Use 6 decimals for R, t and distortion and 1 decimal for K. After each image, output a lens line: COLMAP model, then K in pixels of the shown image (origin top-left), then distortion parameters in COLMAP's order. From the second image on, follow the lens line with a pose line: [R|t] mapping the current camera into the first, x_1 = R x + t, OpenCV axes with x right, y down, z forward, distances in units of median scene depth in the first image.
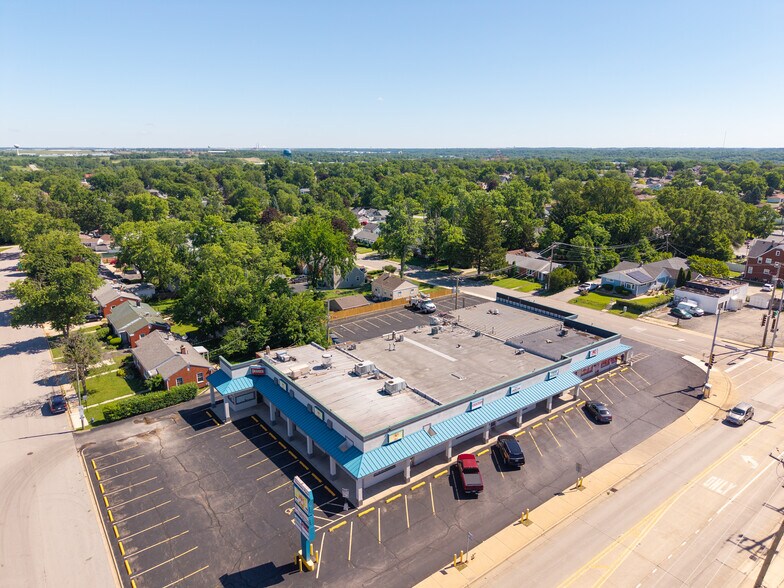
lens RADIAL K [[519.6, 0, 392.0], [0, 519.6, 294.0], [0, 0, 1]] dist [0.032929, -0.032757]
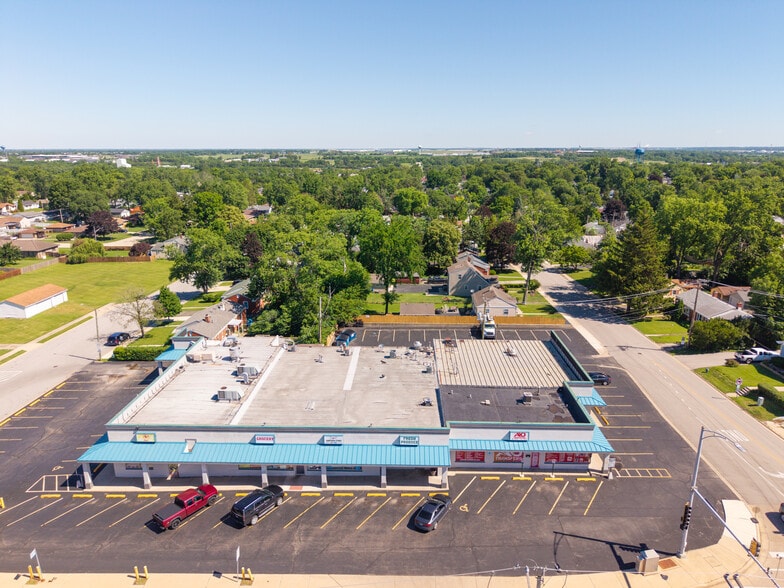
lens RADIAL K [[519.6, 0, 392.0], [0, 519.6, 294.0], [0, 0, 1]] dist [0.032929, -0.032757]
pose [[0.784626, 0.163264, -0.598086, 0.605901], [-0.163576, 0.985035, 0.054297, -0.076052], [0.598001, 0.055230, 0.799590, 0.331871]]
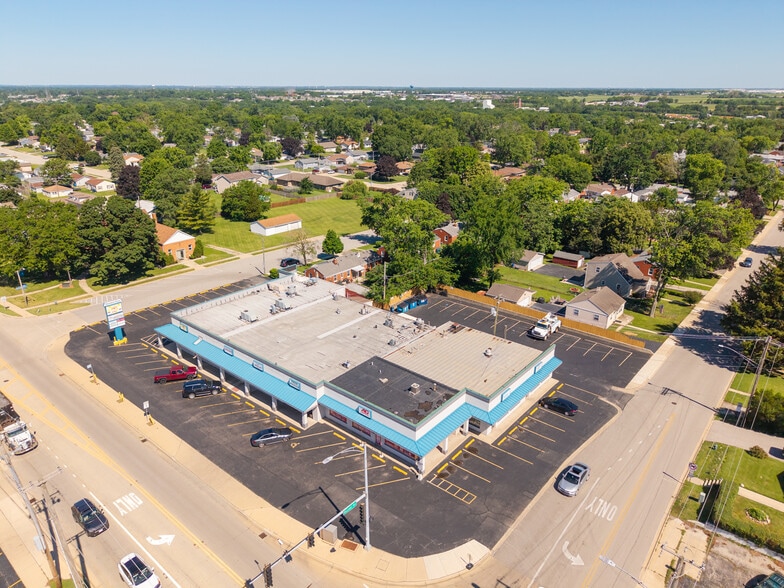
lens RADIAL K [[519.6, 0, 392.0], [0, 519.6, 294.0], [0, 0, 1]] dist [0.032929, -0.032757]
pose [[0.237680, 0.357279, -0.903250, 1.001133], [-0.264951, 0.918482, 0.293585, -0.282580], [0.934510, 0.169538, 0.312966, 0.729048]]
